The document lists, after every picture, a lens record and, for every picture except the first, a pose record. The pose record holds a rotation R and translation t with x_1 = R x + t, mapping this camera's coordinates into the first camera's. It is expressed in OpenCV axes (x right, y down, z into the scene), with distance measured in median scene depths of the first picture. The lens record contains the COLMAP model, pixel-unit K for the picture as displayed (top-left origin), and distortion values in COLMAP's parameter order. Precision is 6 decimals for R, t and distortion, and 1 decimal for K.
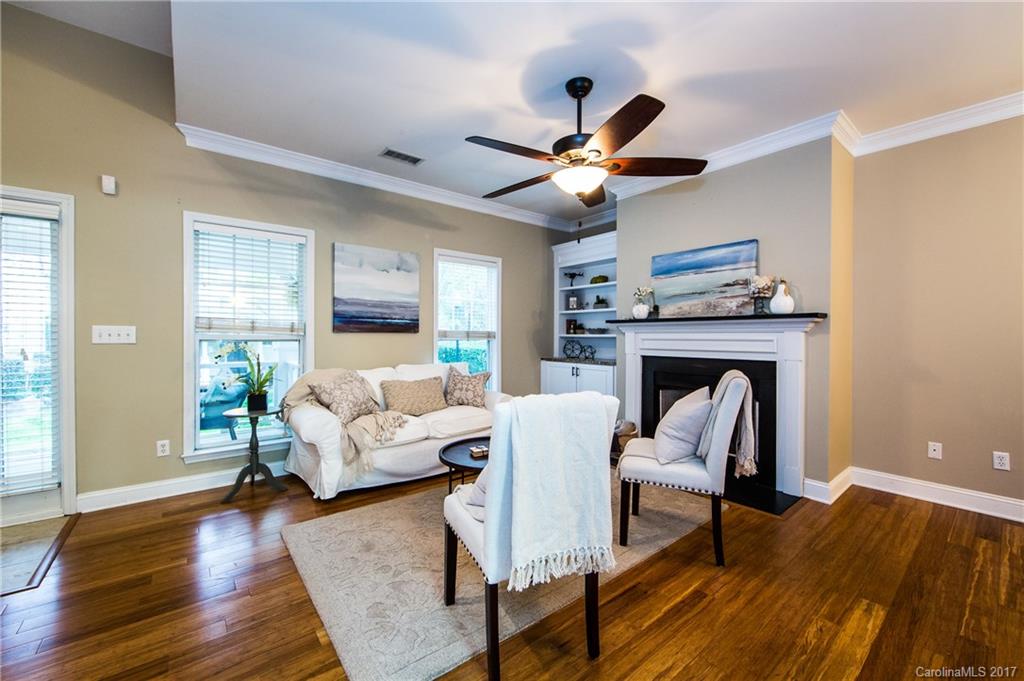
lens RADIAL K [[394.0, 0, 485.3], [0, 394.0, 336.0], [0, 0, 1]] dist [-0.000395, 0.000018]
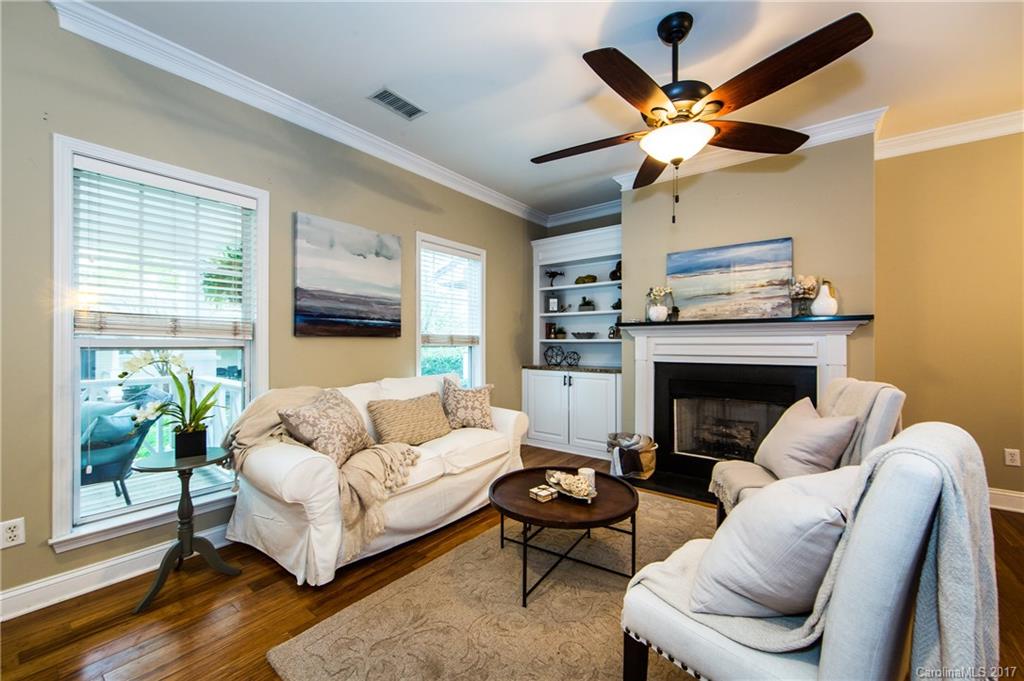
lens RADIAL K [[399.5, 0, 482.9], [0, 399.5, 340.3], [0, 0, 1]] dist [-0.001598, -0.000311]
pose [[0.972098, -0.002048, 0.234567, -0.221810], [0.003403, 0.999980, -0.005370, 0.003659], [-0.234551, 0.006019, 0.972085, 0.208754]]
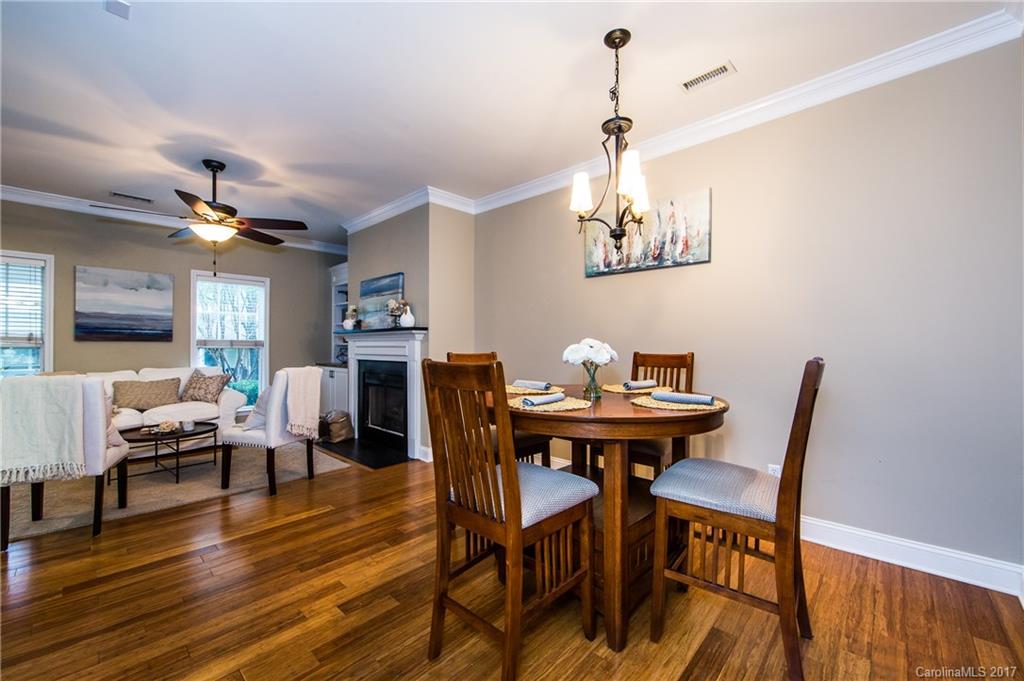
lens RADIAL K [[404.9, 0, 473.1], [0, 404.9, 342.1], [0, 0, 1]] dist [0.000437, 0.000148]
pose [[0.992581, -0.000152, 0.121589, 0.653158], [0.001339, 0.999952, -0.009677, 0.007444], [-0.121582, 0.009768, 0.992533, -0.354710]]
